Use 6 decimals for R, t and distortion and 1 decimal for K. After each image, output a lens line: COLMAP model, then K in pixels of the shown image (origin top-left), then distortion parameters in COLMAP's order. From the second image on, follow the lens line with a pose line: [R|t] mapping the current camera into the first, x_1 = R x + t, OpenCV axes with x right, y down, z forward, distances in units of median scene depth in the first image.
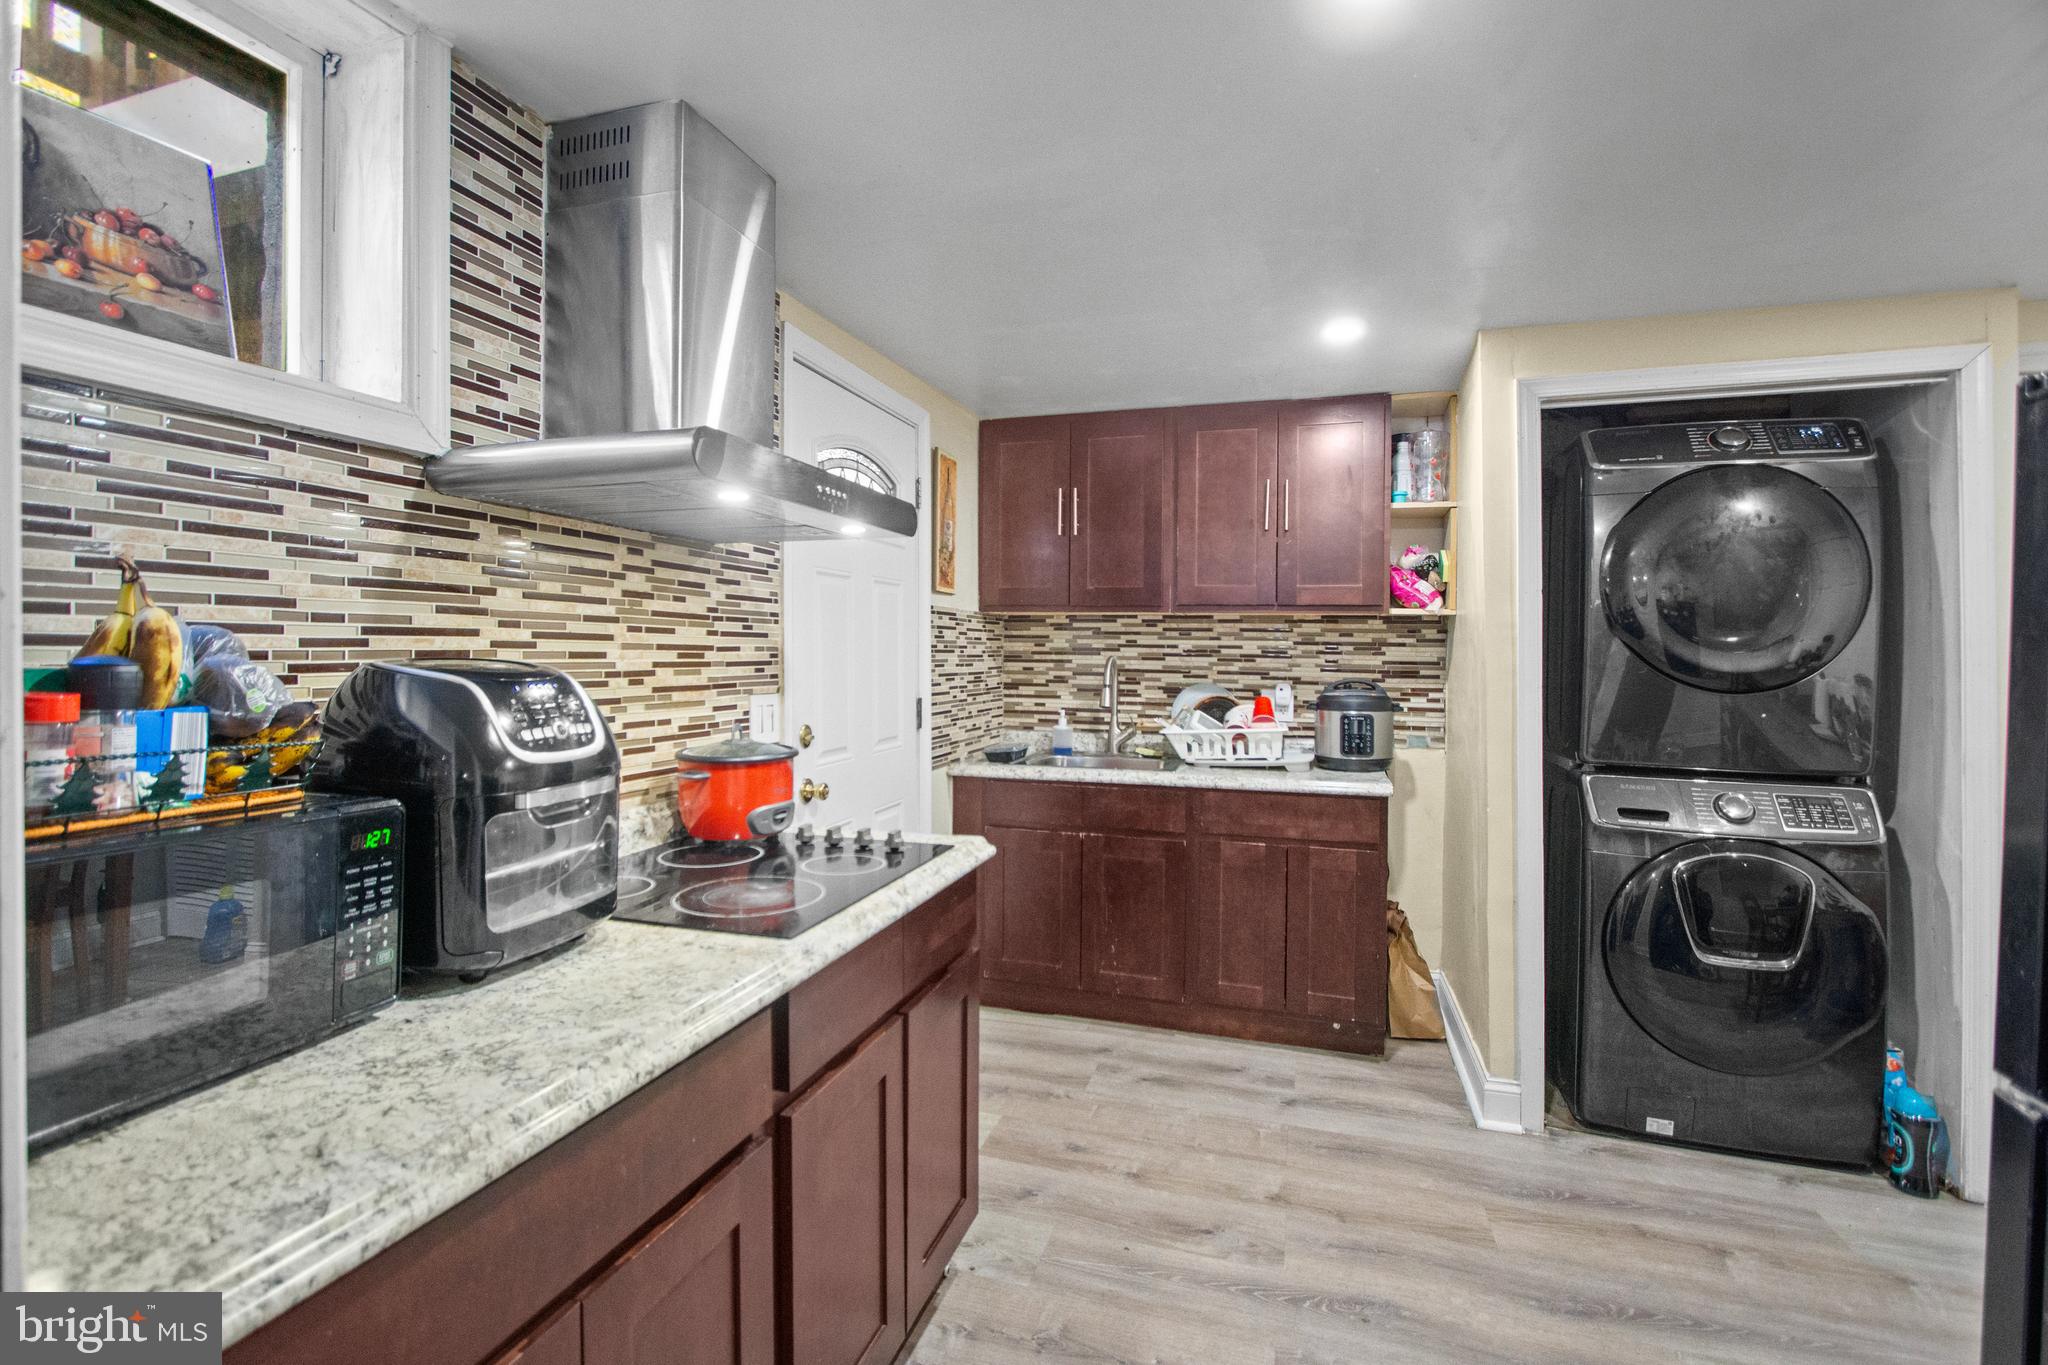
lens RADIAL K [[921.6, 0, 1023.3], [0, 921.6, 644.2], [0, 0, 1]] dist [-0.017664, 0.001294]
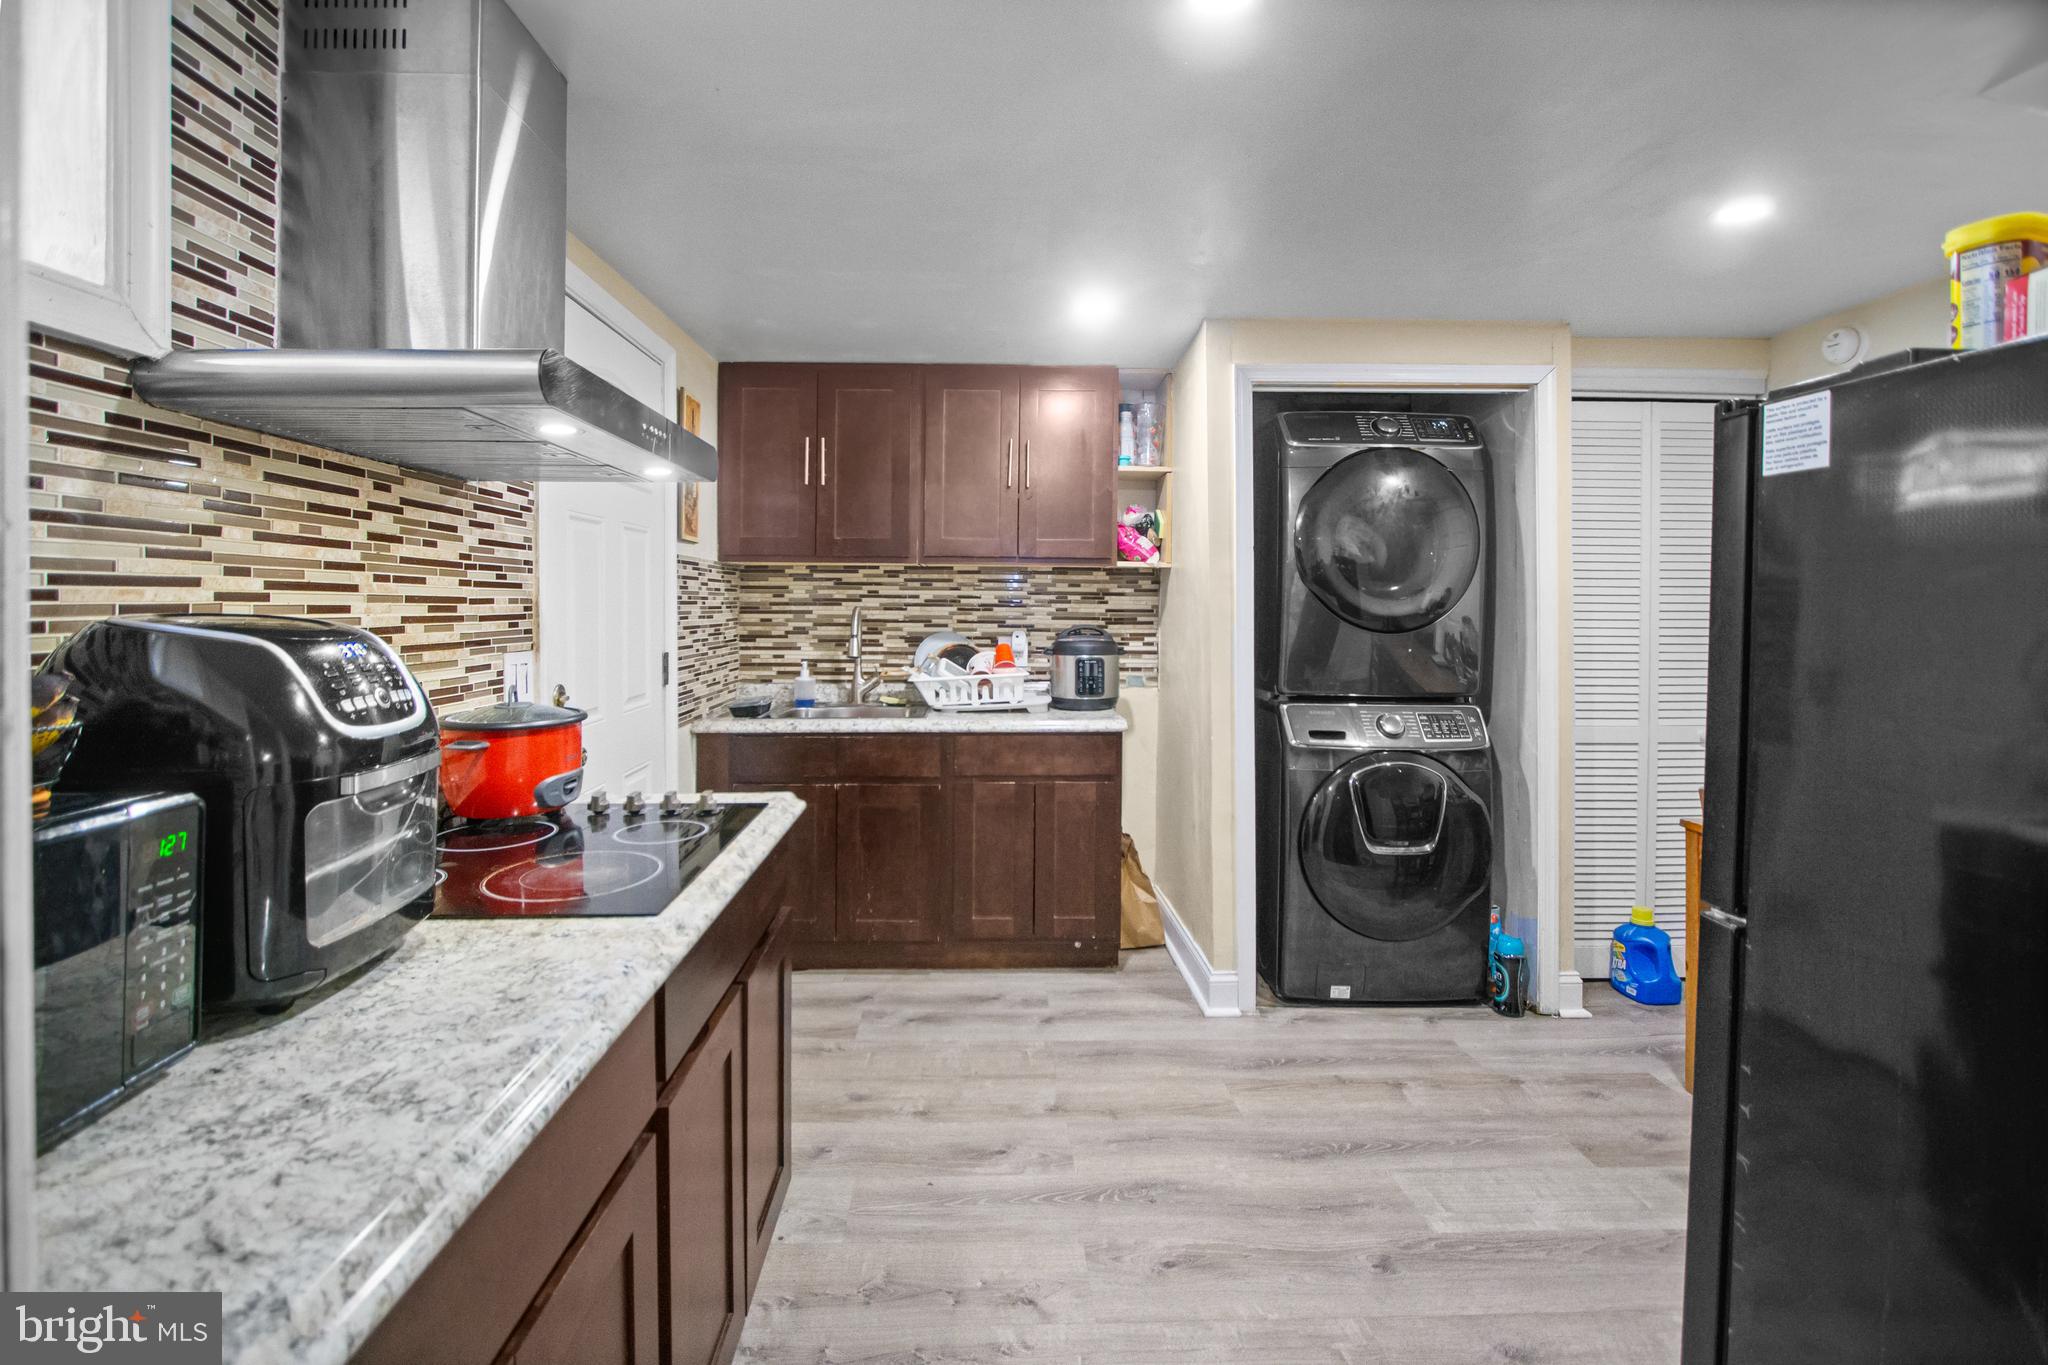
lens RADIAL K [[907.5, 0, 1016.3], [0, 907.5, 596.5], [0, 0, 1]] dist [-0.017834, 0.001215]
pose [[0.942904, -0.003585, 0.333044, -0.108686], [0.002950, 0.999993, 0.002412, 0.000088], [-0.333050, -0.001292, 0.942908, 0.014100]]
